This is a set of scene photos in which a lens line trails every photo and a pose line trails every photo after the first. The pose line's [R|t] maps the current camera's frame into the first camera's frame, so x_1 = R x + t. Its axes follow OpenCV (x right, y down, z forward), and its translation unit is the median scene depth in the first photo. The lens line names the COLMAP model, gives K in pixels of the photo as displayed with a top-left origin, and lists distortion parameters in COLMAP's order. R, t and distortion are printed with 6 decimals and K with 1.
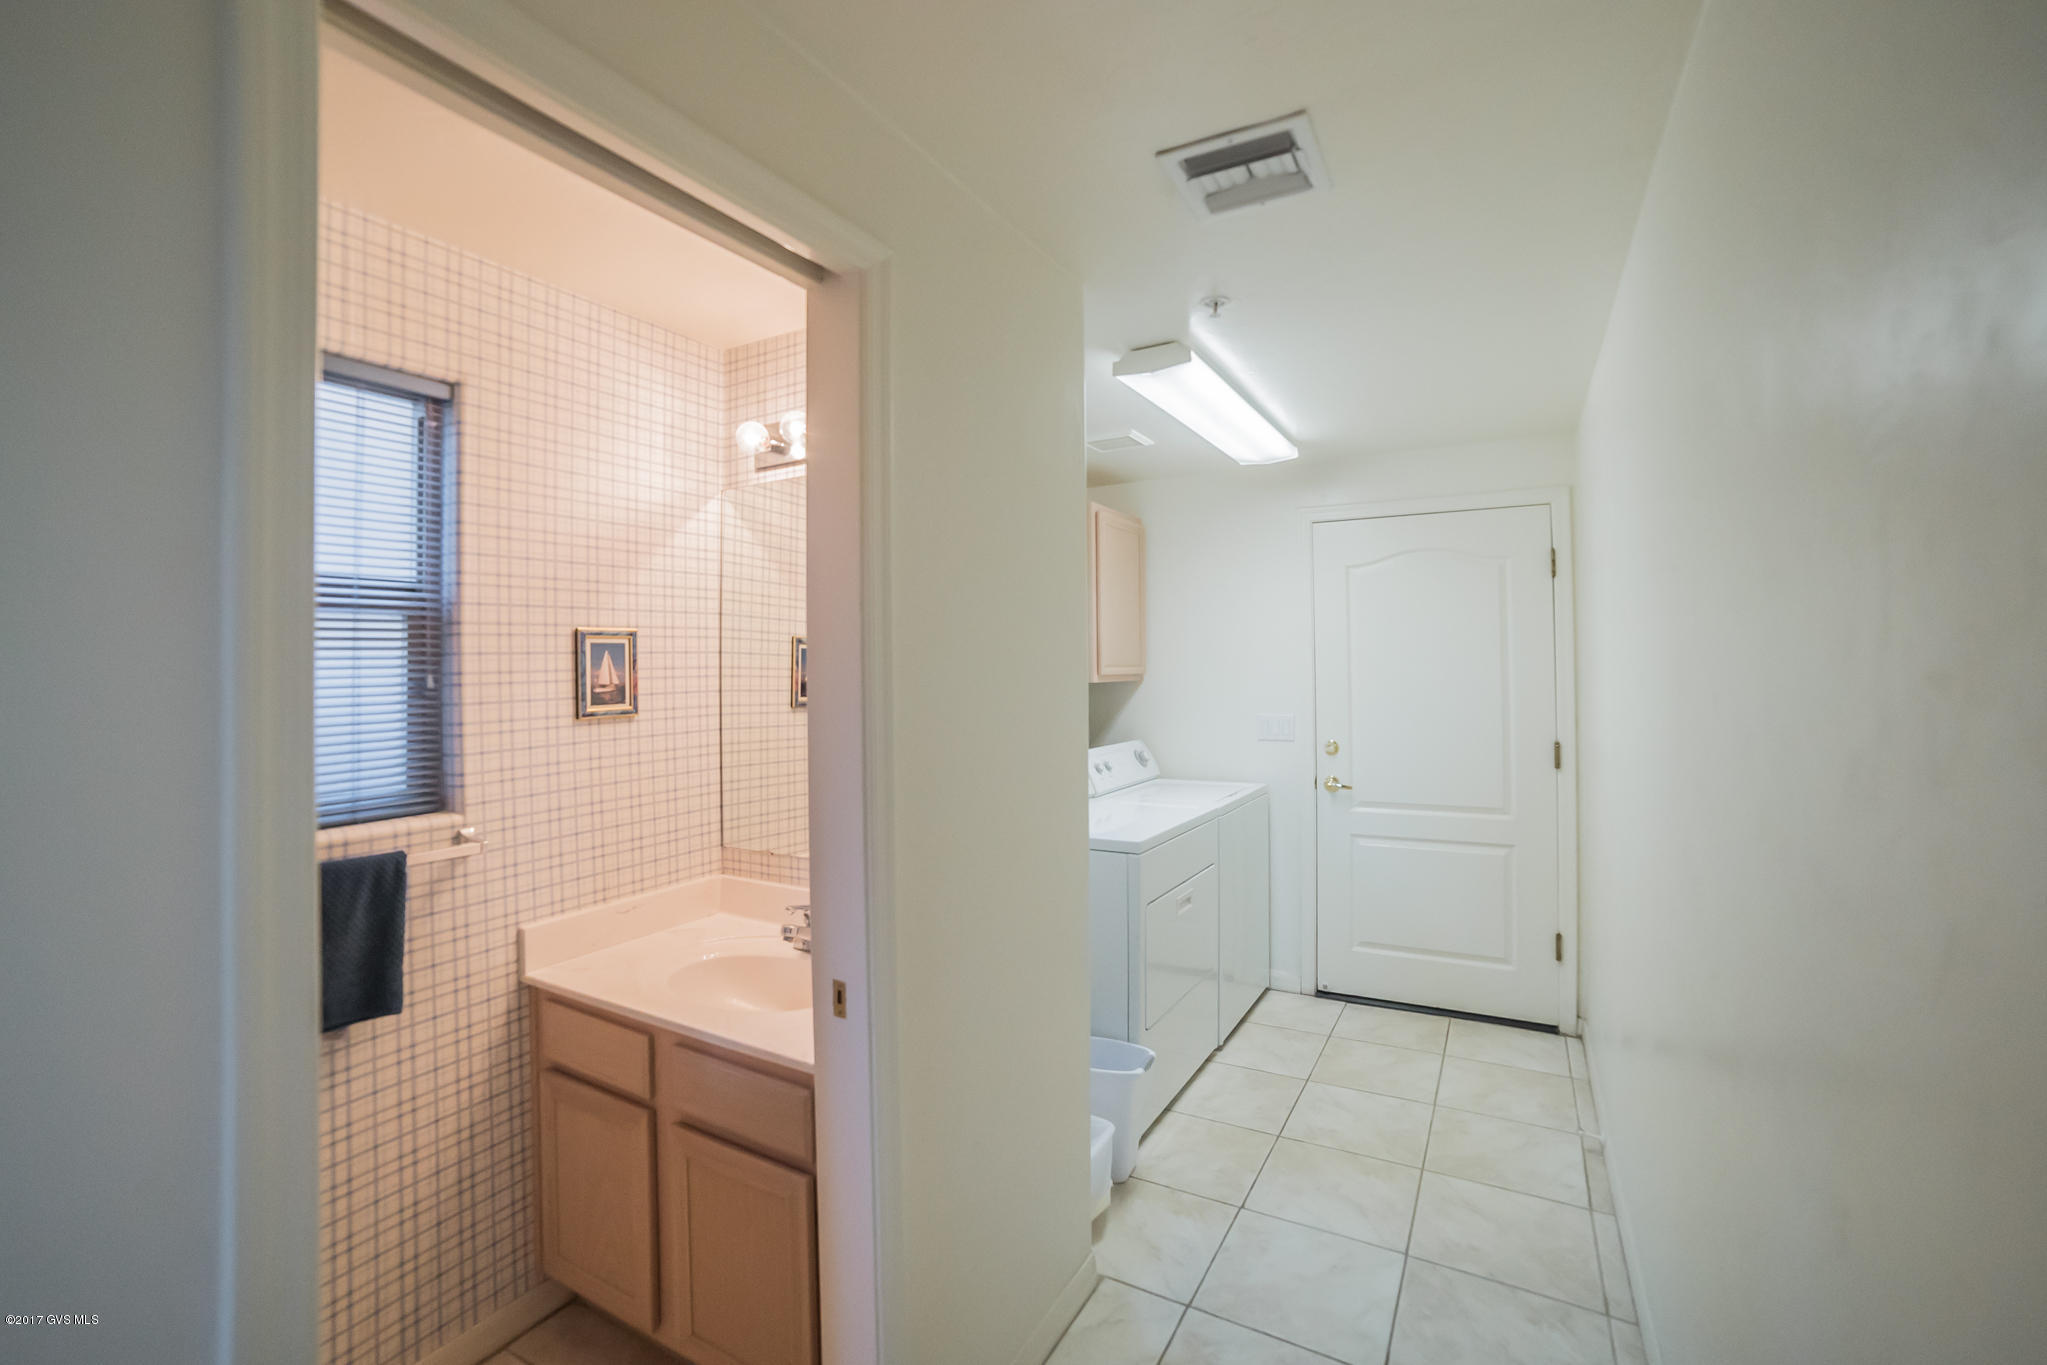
lens RADIAL K [[880.4, 0, 1030.6], [0, 880.4, 635.2], [0, 0, 1]] dist [-0.096184, 0.032519]
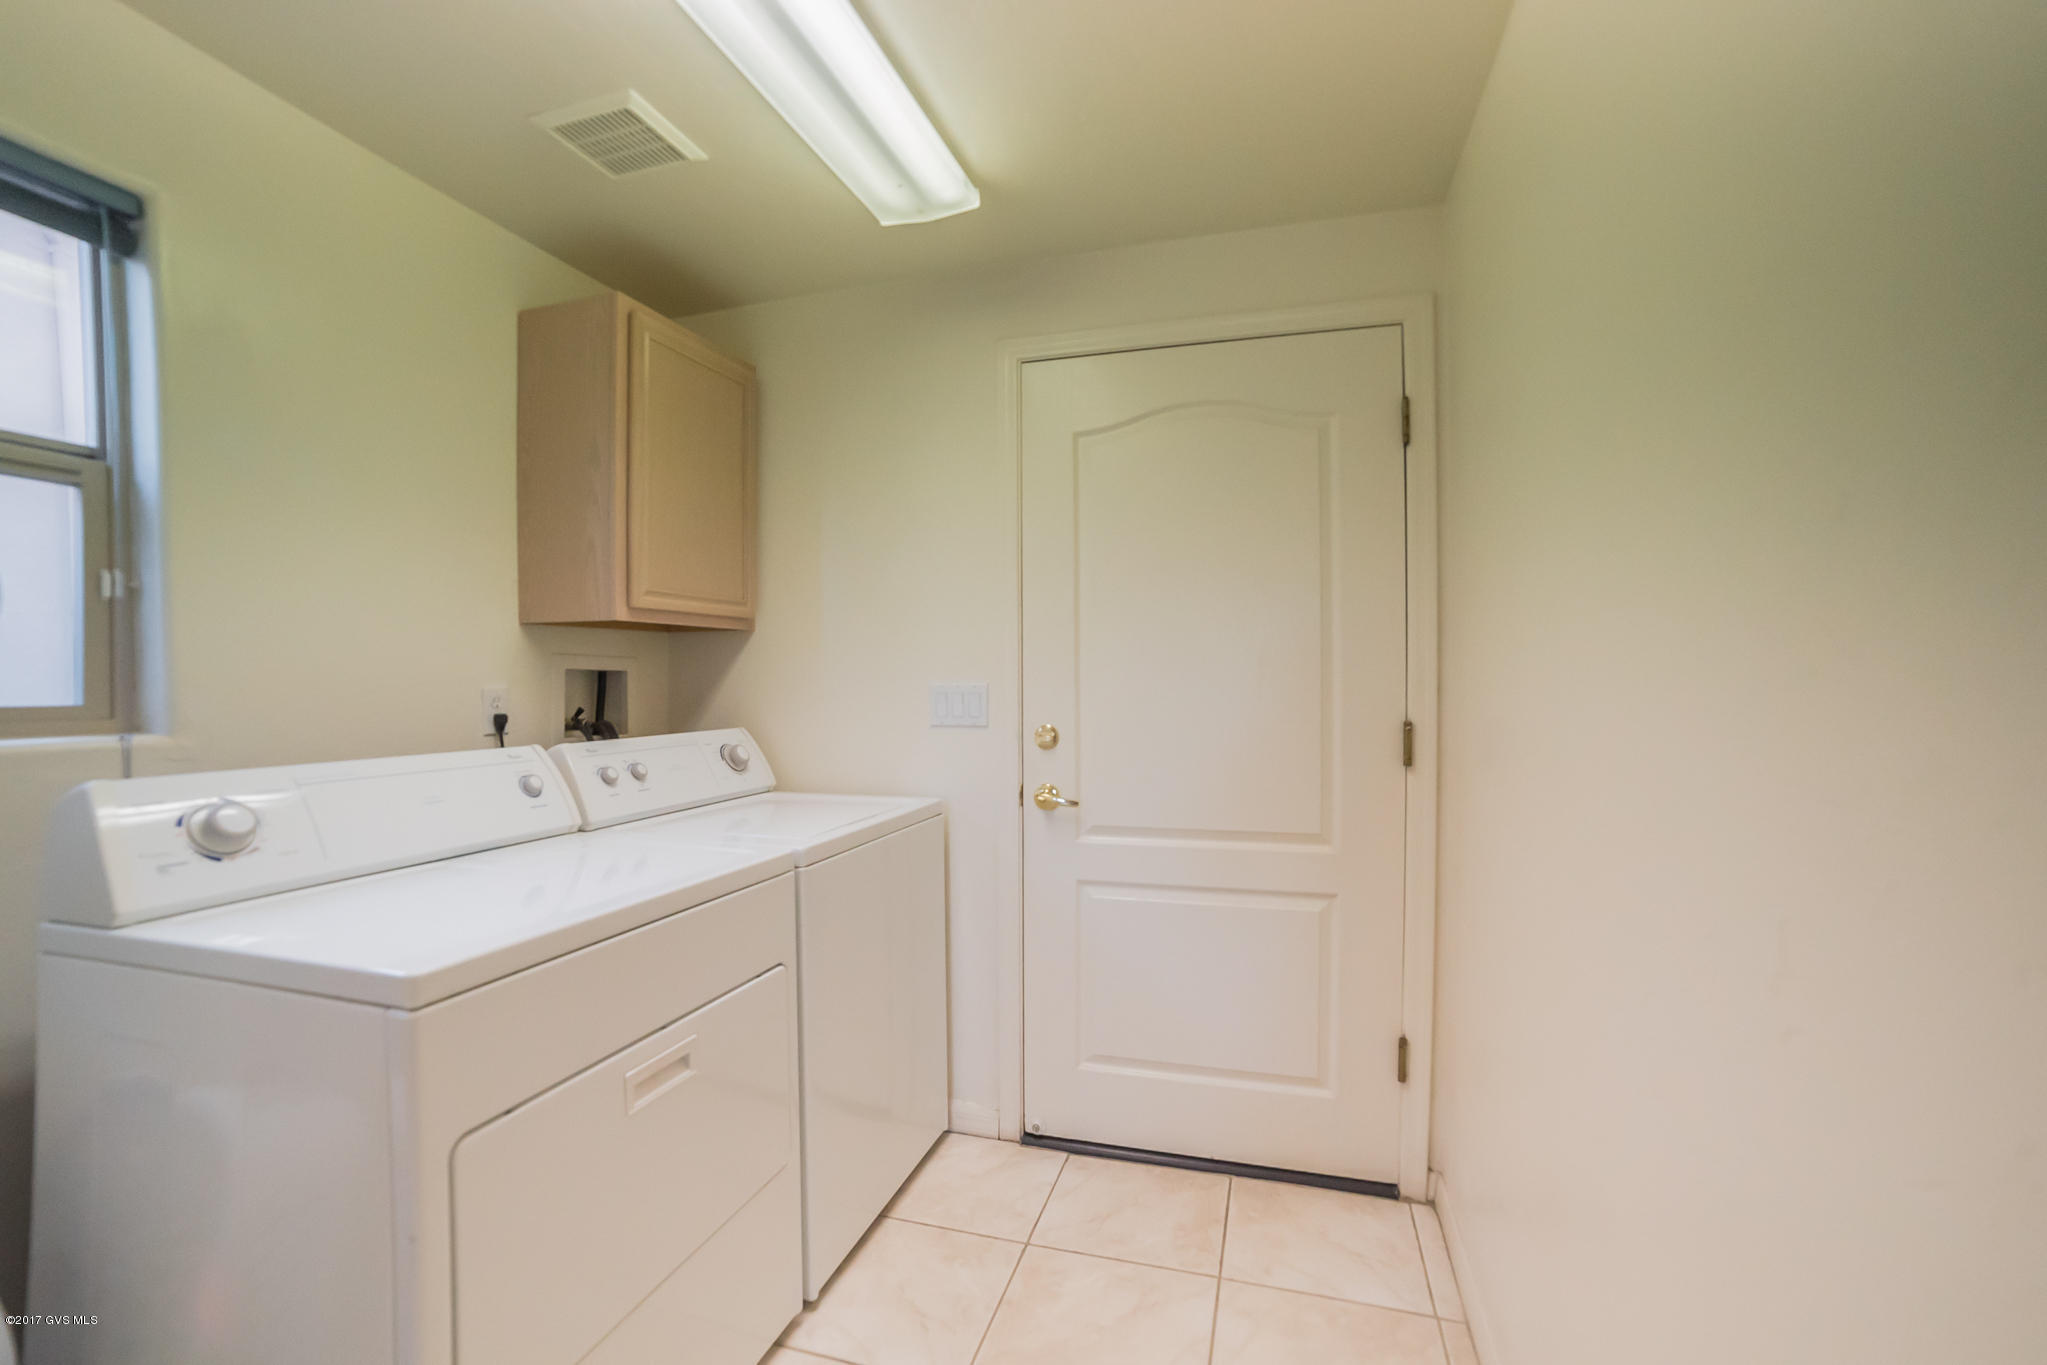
lens RADIAL K [[864.4, 0, 1028.2], [0, 864.4, 688.0], [0, 0, 1]] dist [-0.088404, 0.030611]
pose [[0.976130, 0.000036, 0.217185, 0.220175], [-0.010270, 0.998889, 0.045990, 0.074044], [-0.216942, -0.047123, 0.975046, 0.457576]]
